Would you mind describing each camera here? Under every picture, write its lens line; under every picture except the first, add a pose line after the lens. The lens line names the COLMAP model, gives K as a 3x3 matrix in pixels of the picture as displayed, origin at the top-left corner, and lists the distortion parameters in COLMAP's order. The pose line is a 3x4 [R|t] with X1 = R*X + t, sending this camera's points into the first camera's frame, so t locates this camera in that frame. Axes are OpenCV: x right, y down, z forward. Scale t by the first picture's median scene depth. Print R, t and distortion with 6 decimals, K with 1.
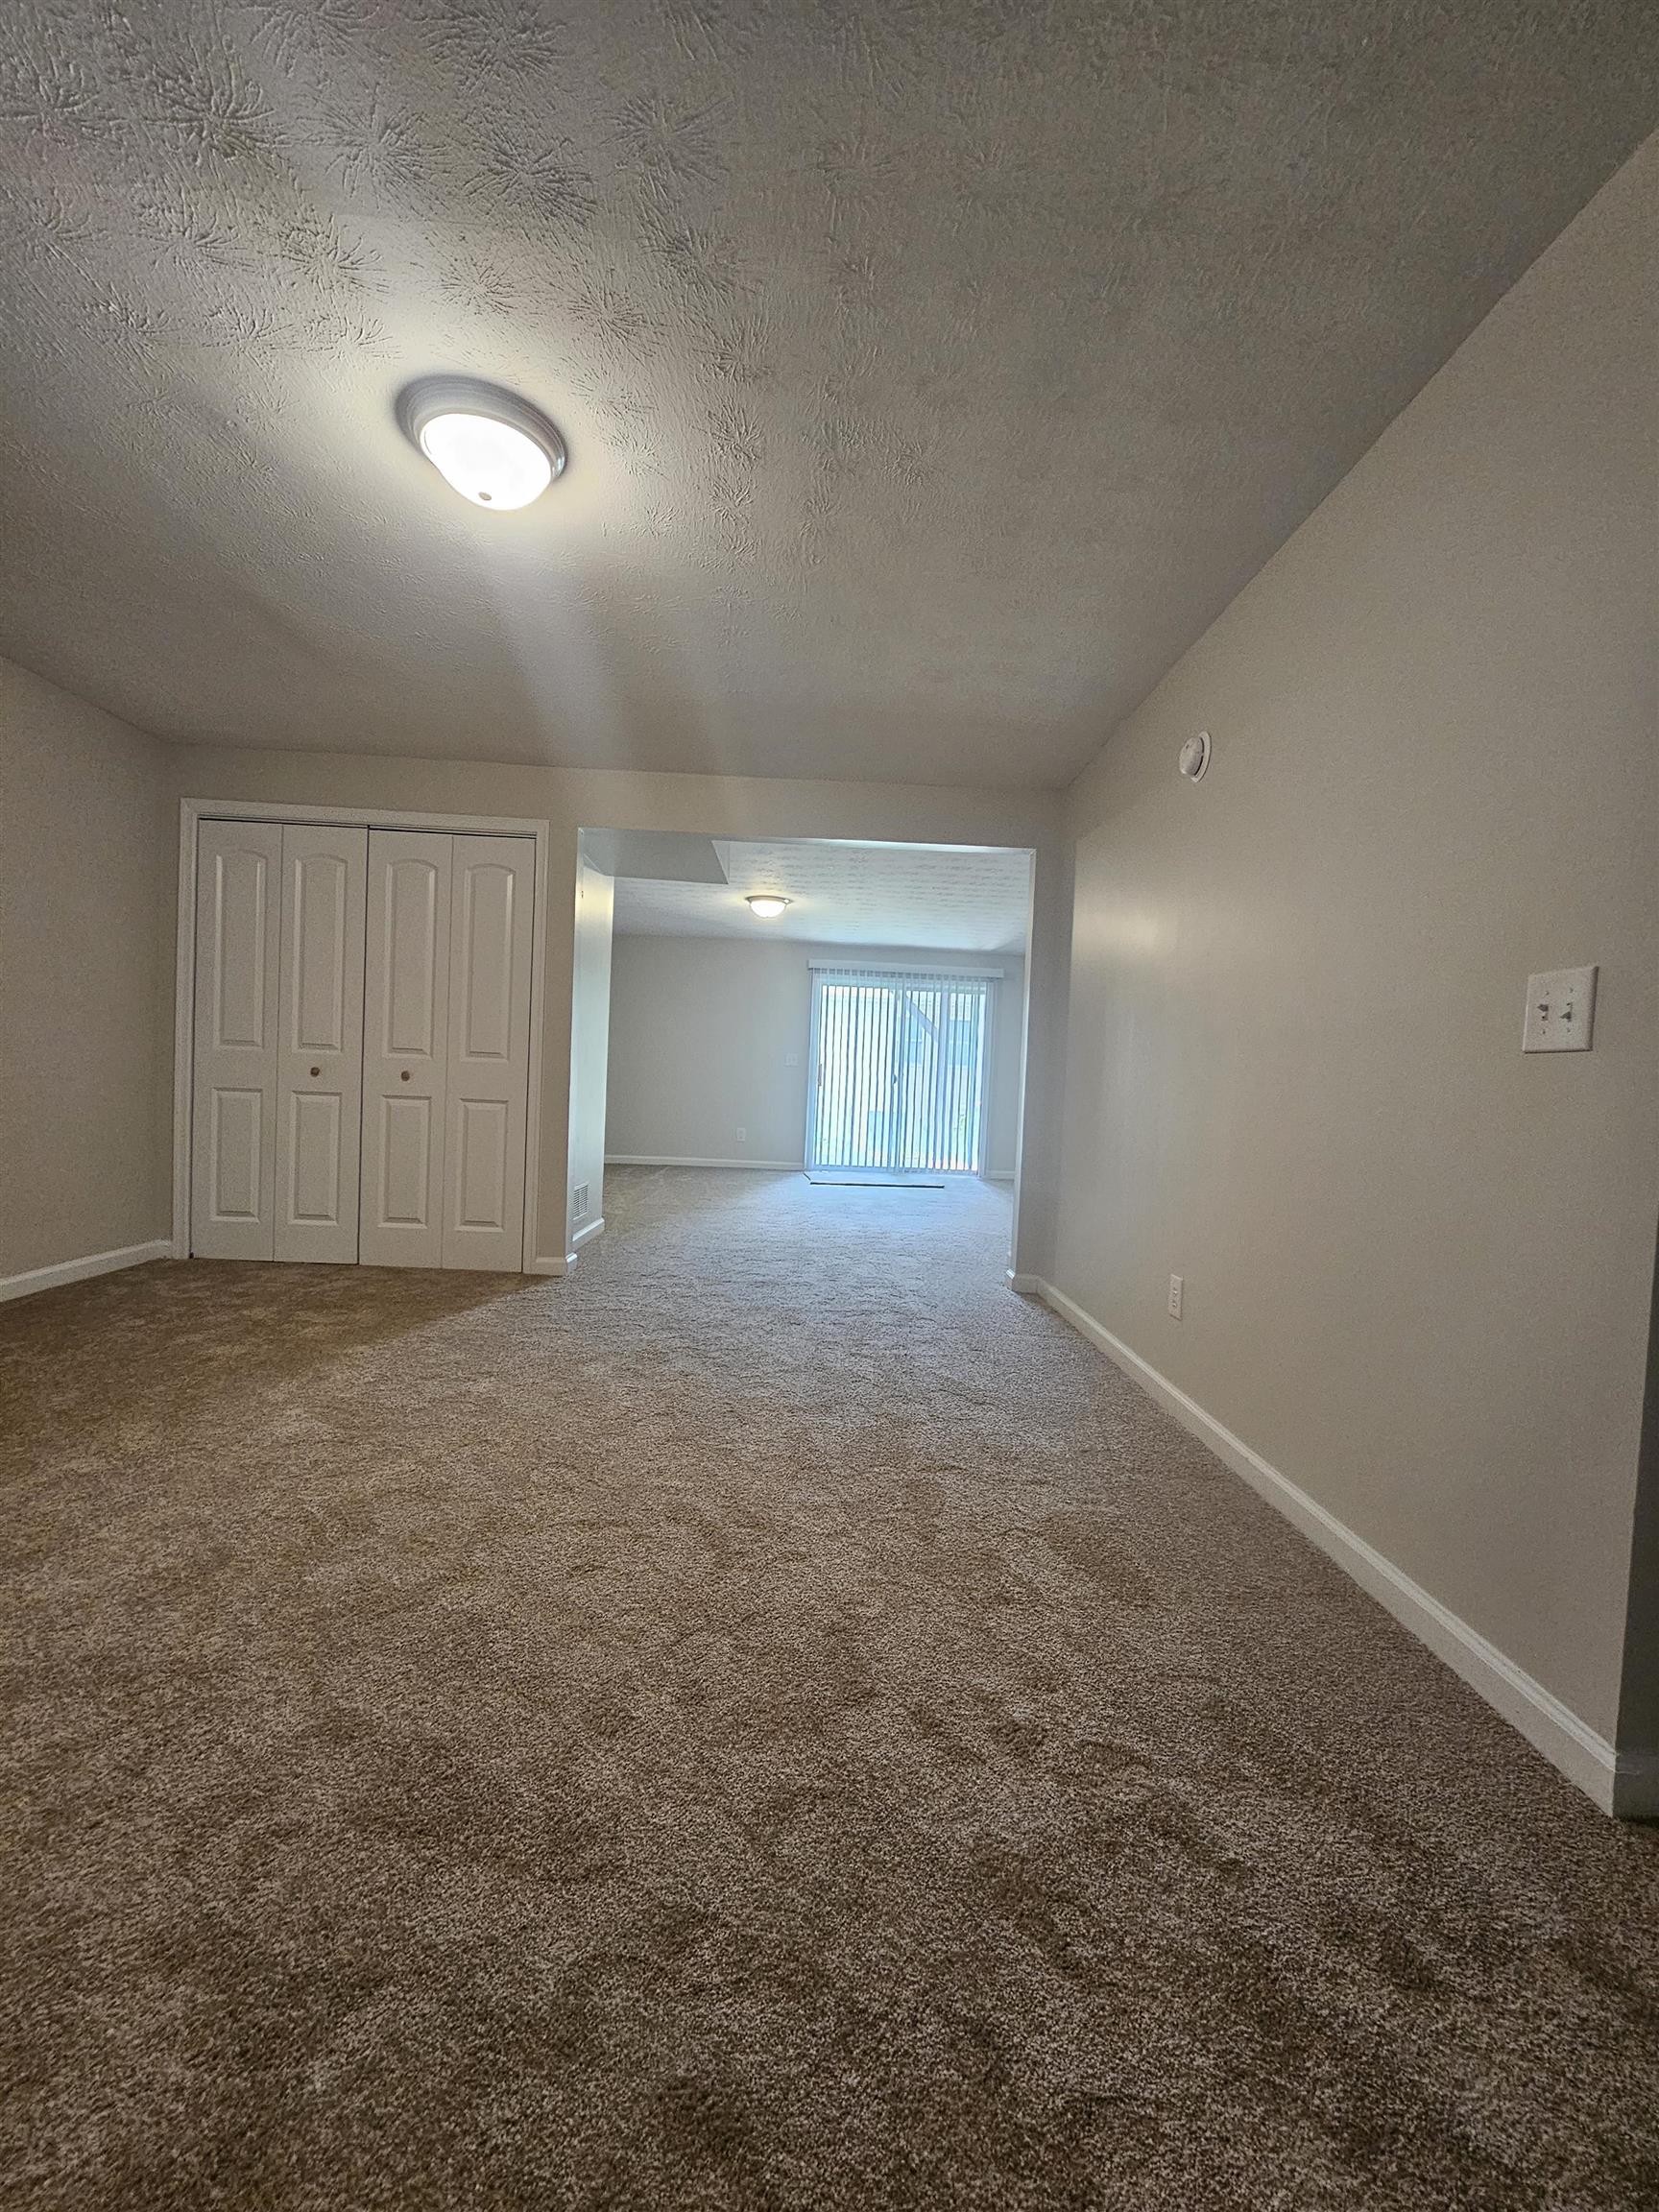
lens RADIAL K [[920.0, 0, 829.5], [0, 920.0, 1106.0], [0, 0, 1]] dist [0.015358, 0.000334]
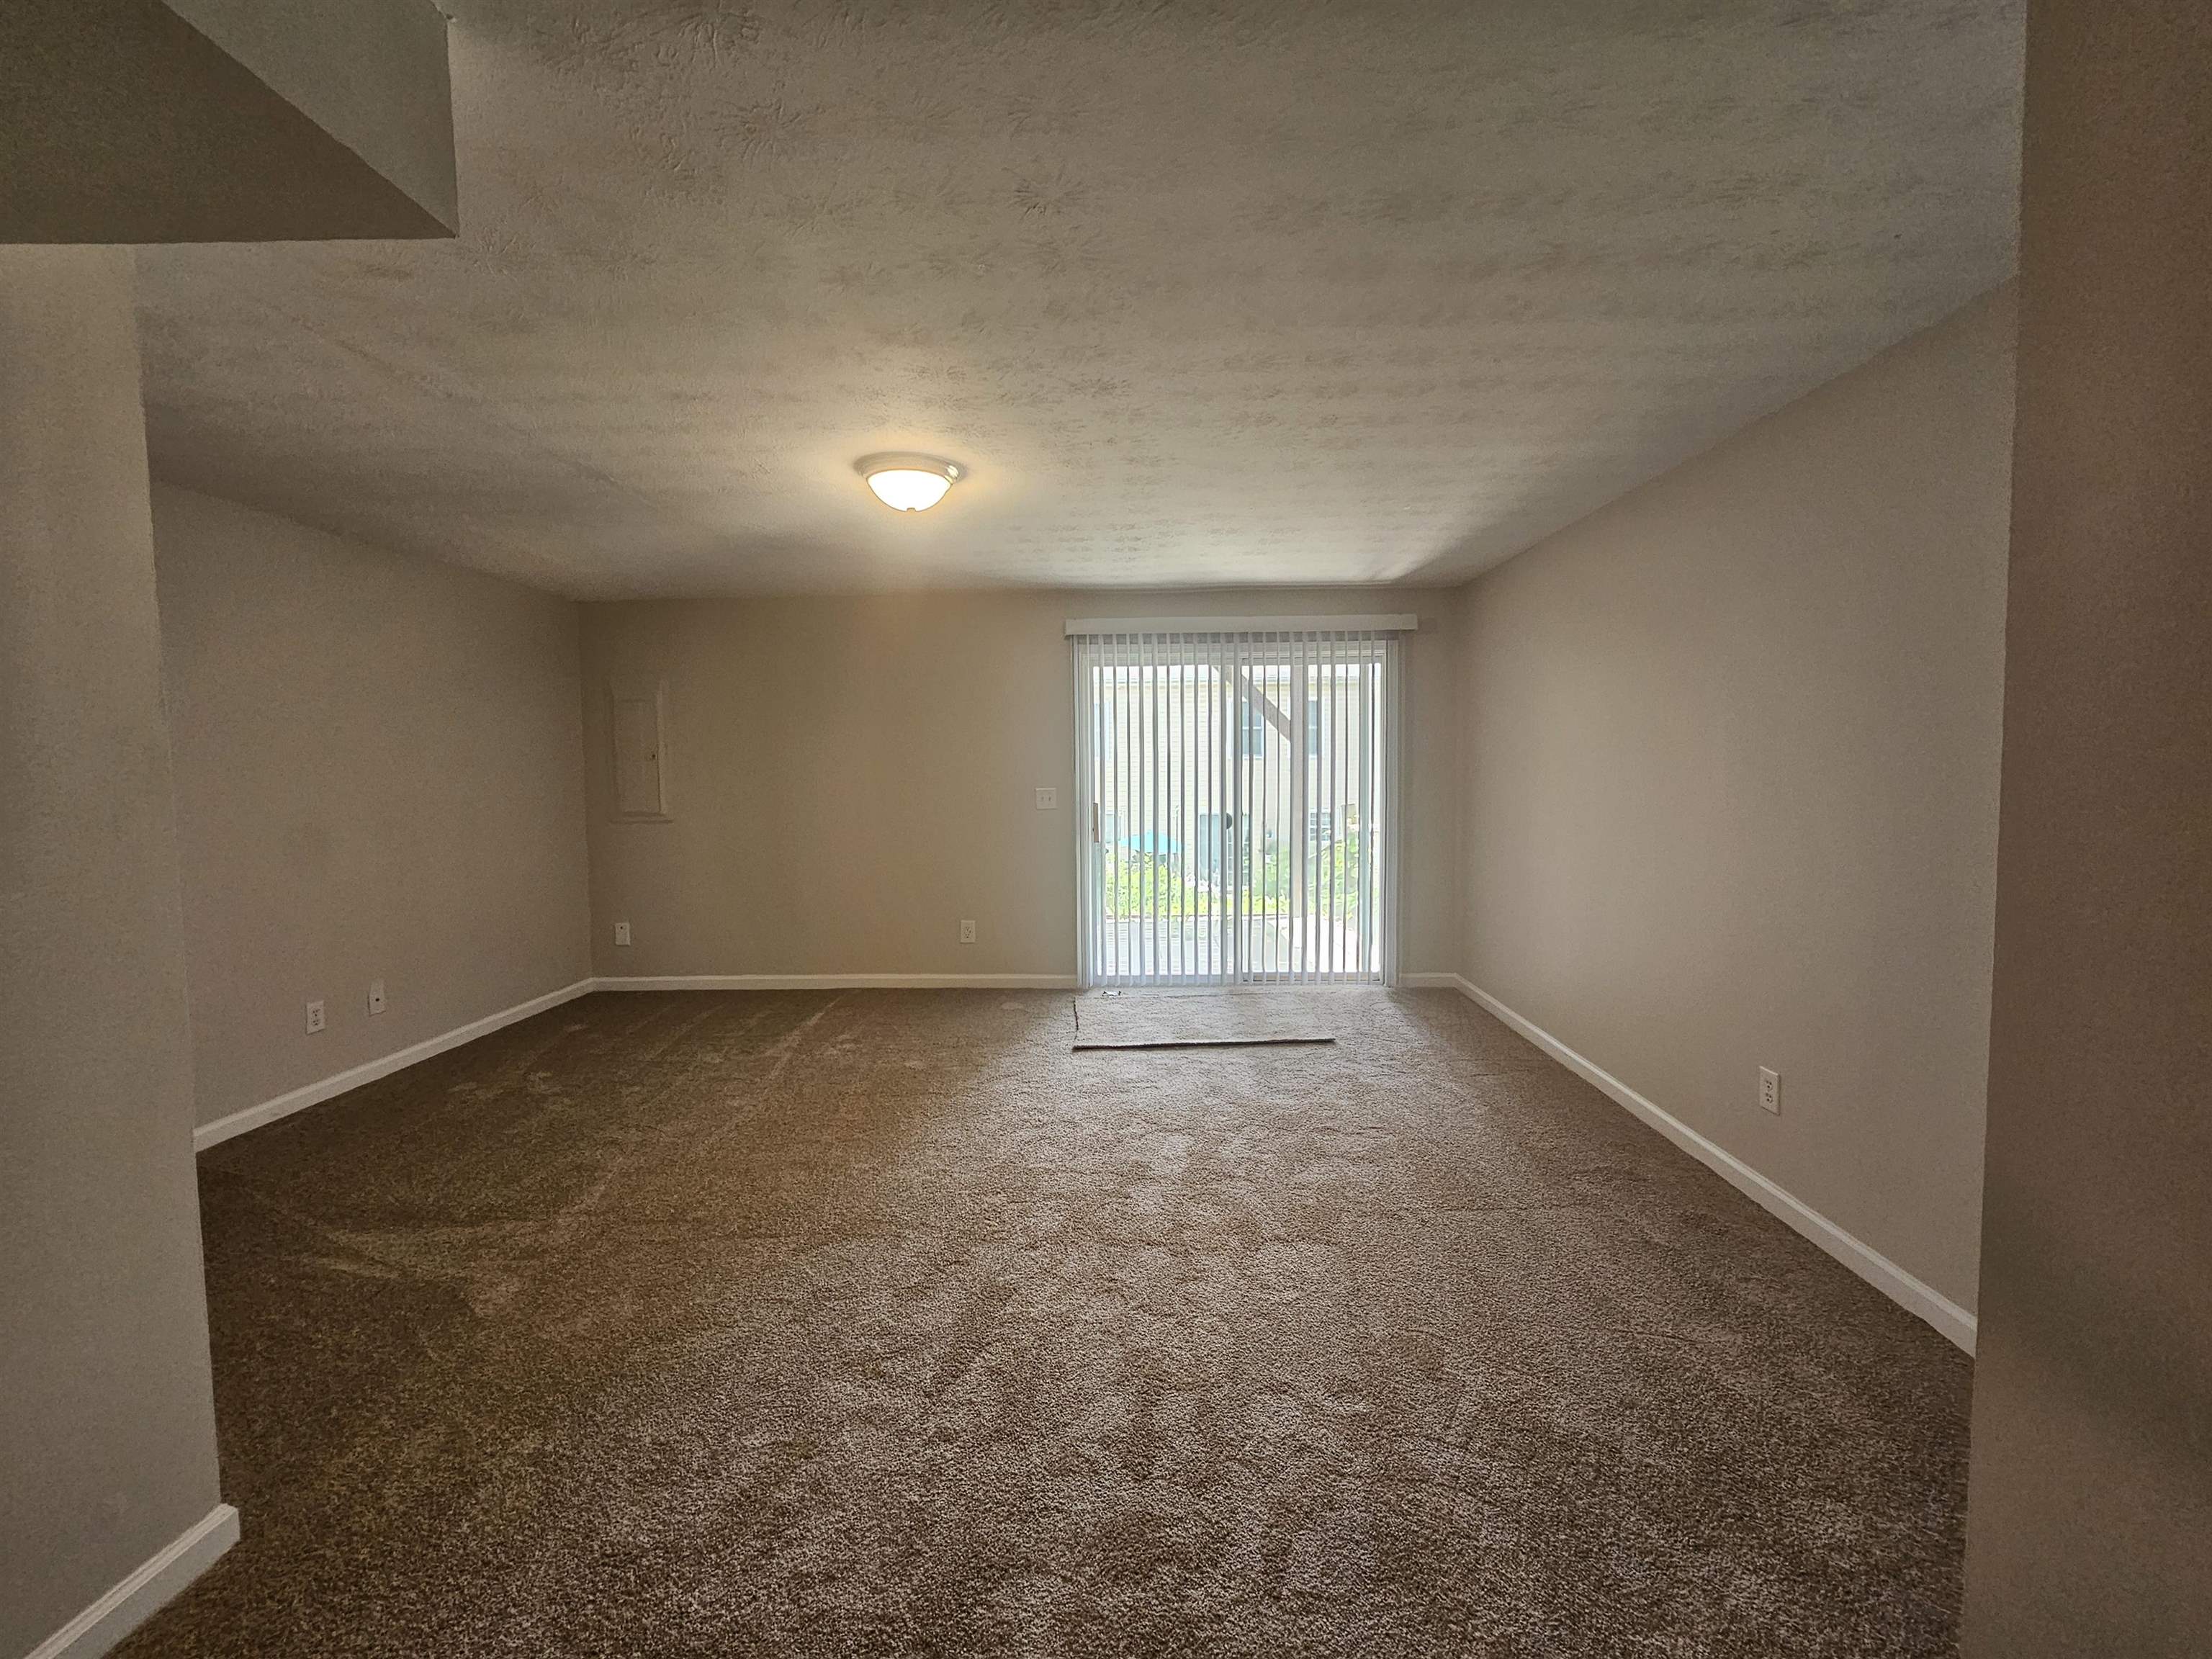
lens RADIAL K [[920.0, 0, 1103.6], [0, 920.0, 811.6], [0, 0, 1]] dist [0.015358, 0.000334]
pose [[0.996767, -0.052526, -0.060791, 0.029530], [0.053885, 0.998328, 0.020935, -0.052105], [0.059590, -0.024143, 0.997931, 0.432268]]
